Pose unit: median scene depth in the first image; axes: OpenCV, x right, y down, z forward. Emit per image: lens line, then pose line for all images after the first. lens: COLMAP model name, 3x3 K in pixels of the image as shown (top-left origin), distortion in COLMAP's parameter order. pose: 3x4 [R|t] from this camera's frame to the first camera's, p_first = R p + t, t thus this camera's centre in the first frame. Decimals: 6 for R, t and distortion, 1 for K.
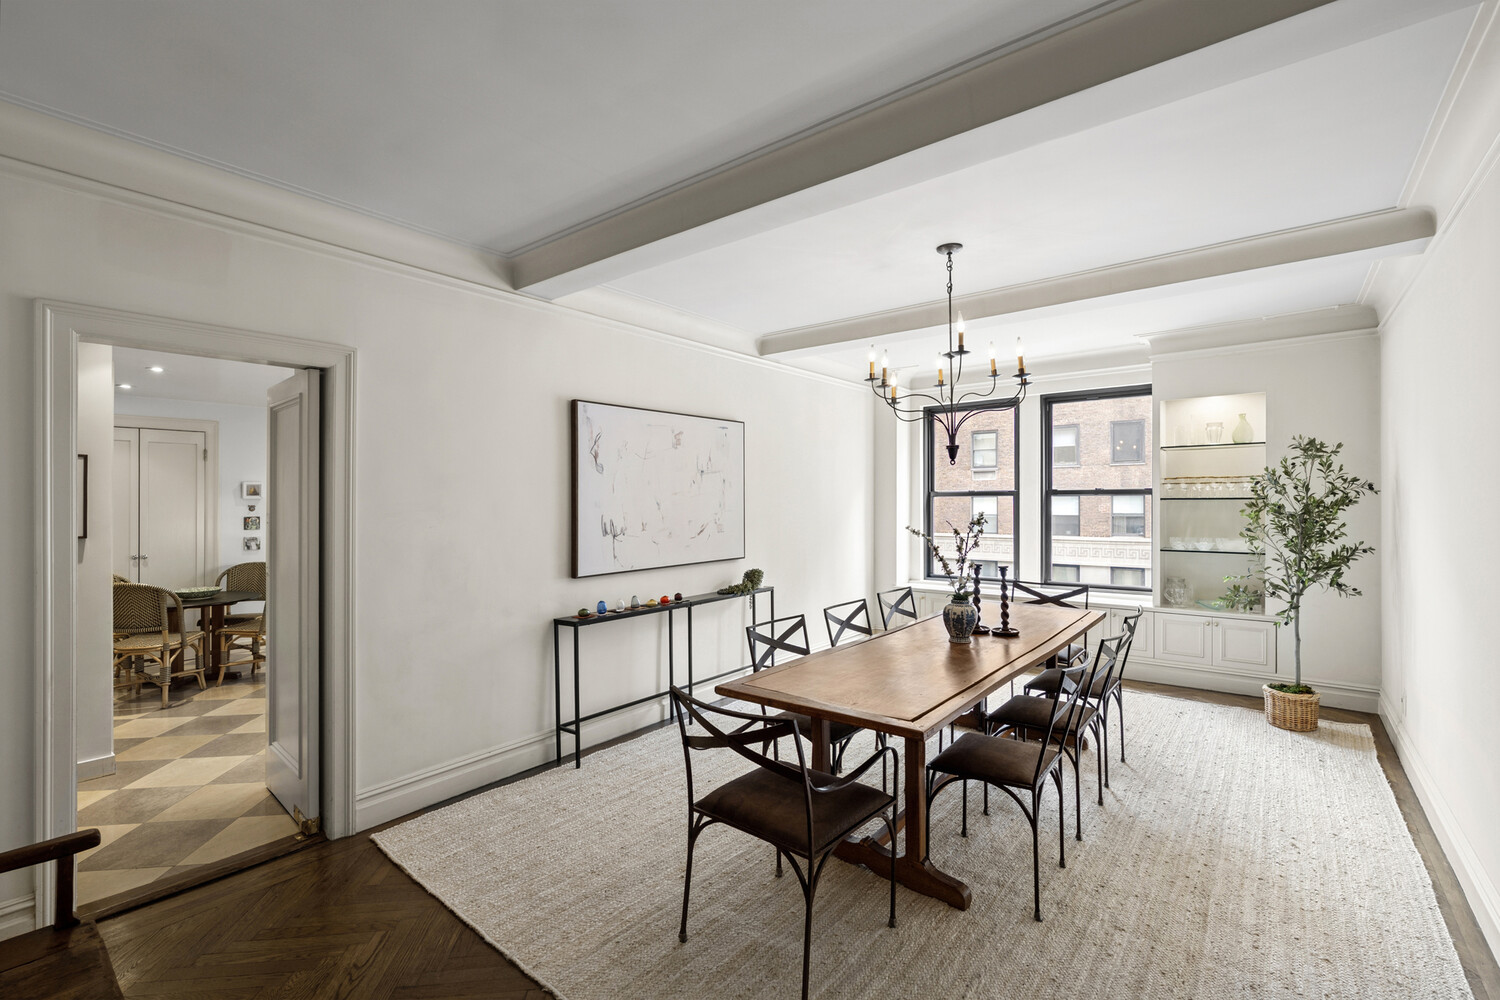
lens RADIAL K [[648.5, 0, 753.3], [0, 648.5, 499.9], [0, 0, 1]] dist [0.000330, -0.000014]
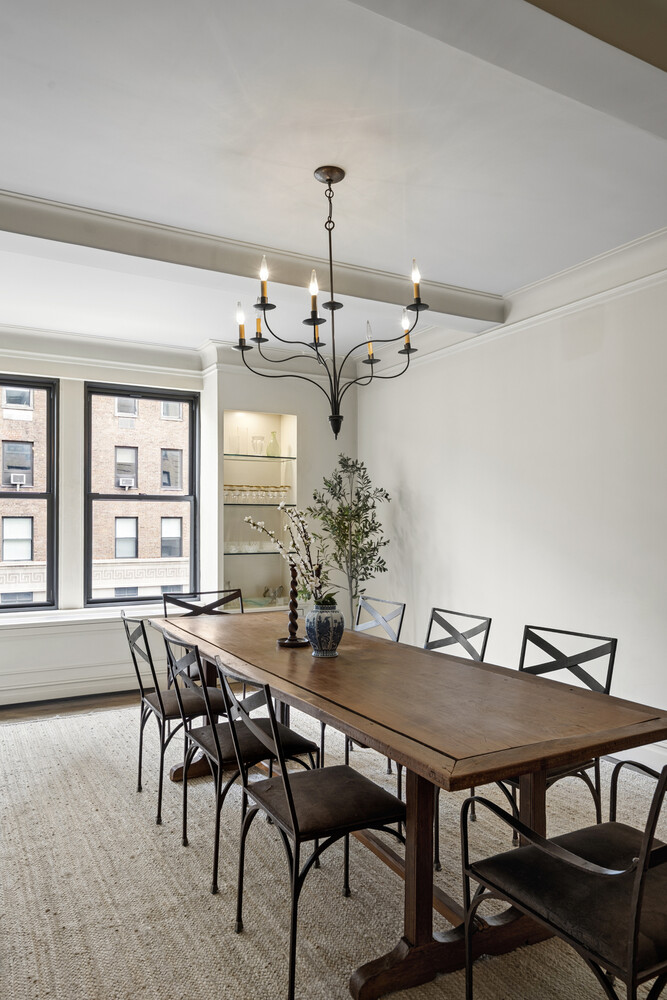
lens RADIAL K [[683.6, 0, 344.6], [0, 683.6, 521.4], [0, 0, 1]] dist [0.040573, 0.001370]
pose [[0.384403, 0.007259, 0.923137, -0.344019], [-0.001963, 0.999973, -0.007046, 0.037548], [-0.923163, 0.000896, 0.384407, 0.457855]]
